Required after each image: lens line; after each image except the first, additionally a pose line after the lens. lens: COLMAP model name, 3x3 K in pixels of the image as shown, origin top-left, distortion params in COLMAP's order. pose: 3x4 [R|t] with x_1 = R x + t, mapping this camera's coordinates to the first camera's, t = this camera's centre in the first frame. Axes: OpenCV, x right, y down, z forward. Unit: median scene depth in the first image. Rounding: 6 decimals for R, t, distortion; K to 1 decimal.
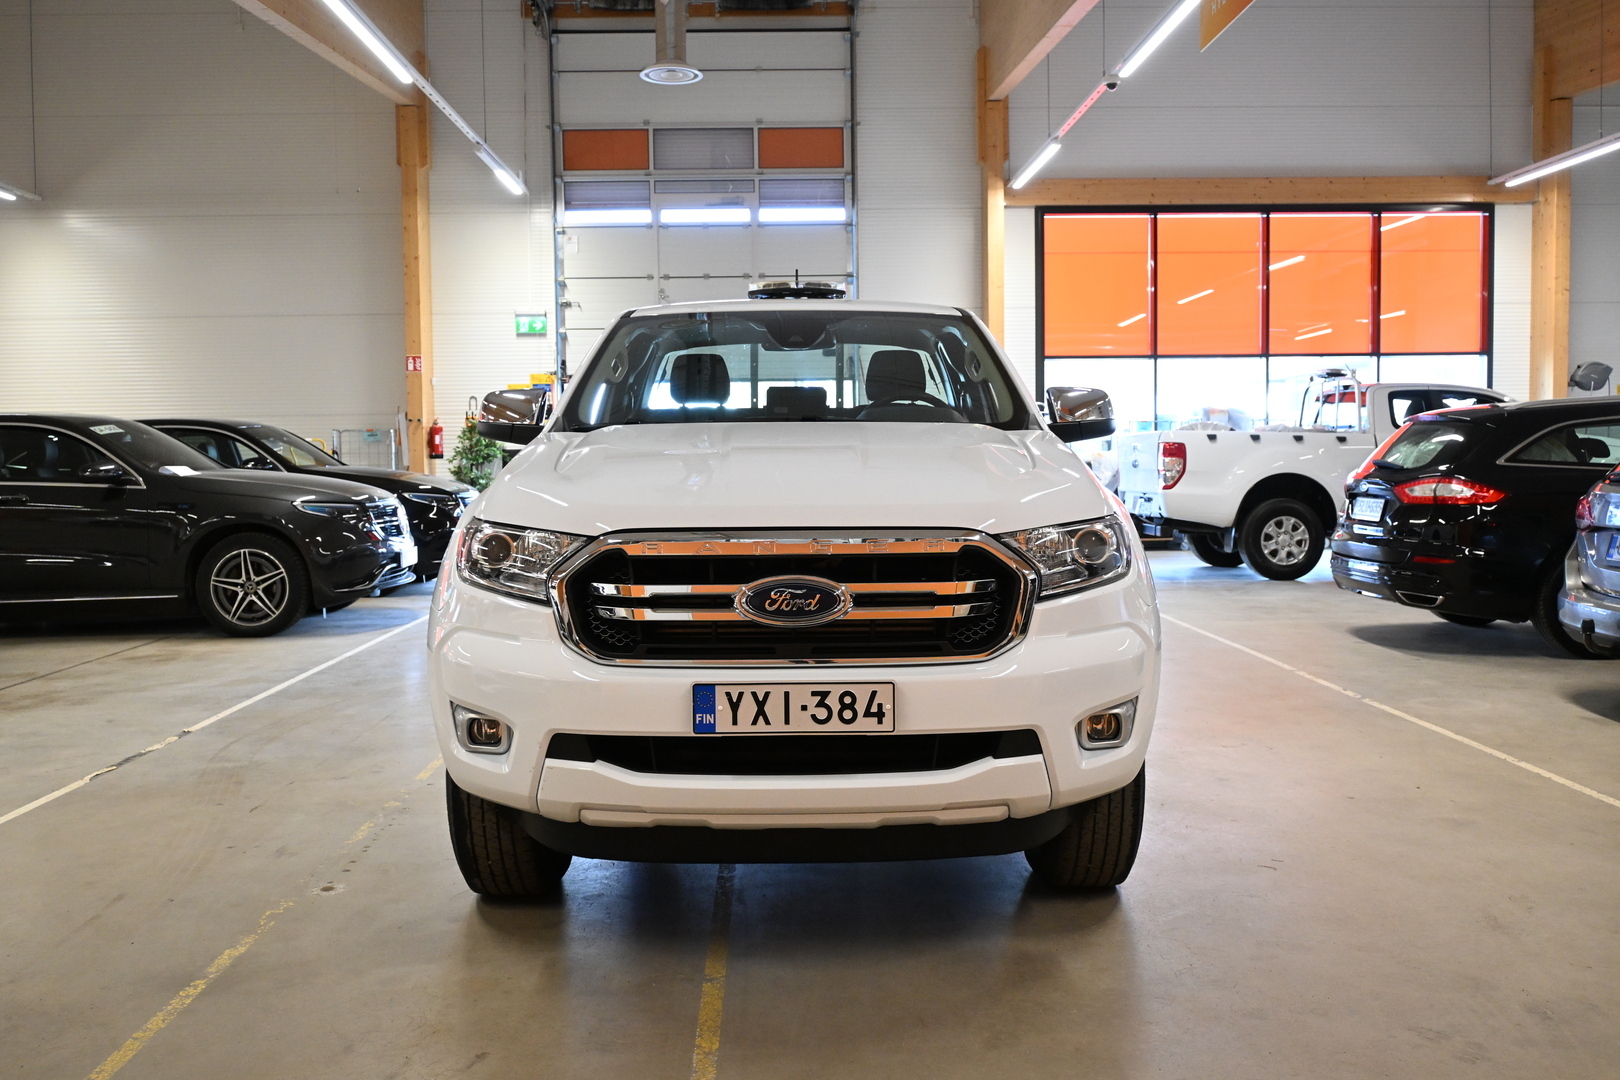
lens RADIAL K [[1446.8, 0, 810.0], [0, 1446.8, 540.0], [0, 0, 1]] dist [-0.005678, 0.002339]
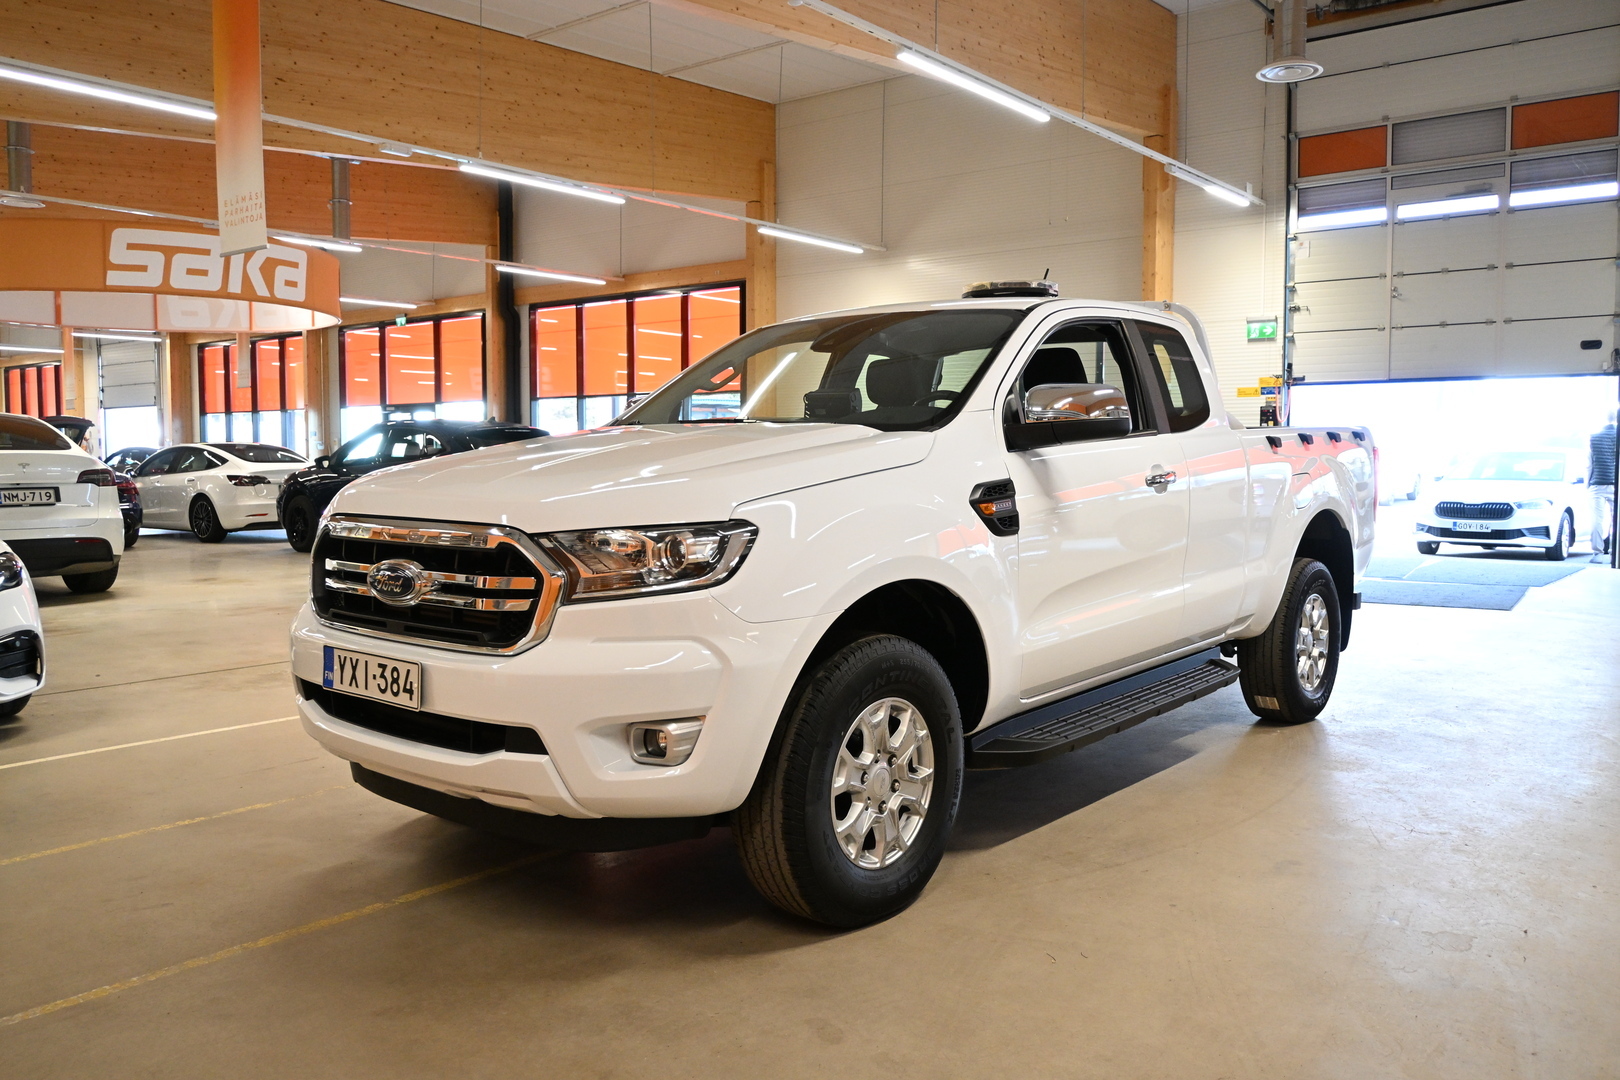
lens RADIAL K [[1288.3, 0, 810.0], [0, 1288.3, 540.0], [0, 0, 1]] dist [-0.005271, -0.005437]
pose [[0.760218, 0.057956, -0.647078, 0.177282], [-0.052289, 0.998240, 0.027977, -0.007251], [0.647560, 0.012567, 0.761911, 0.089119]]
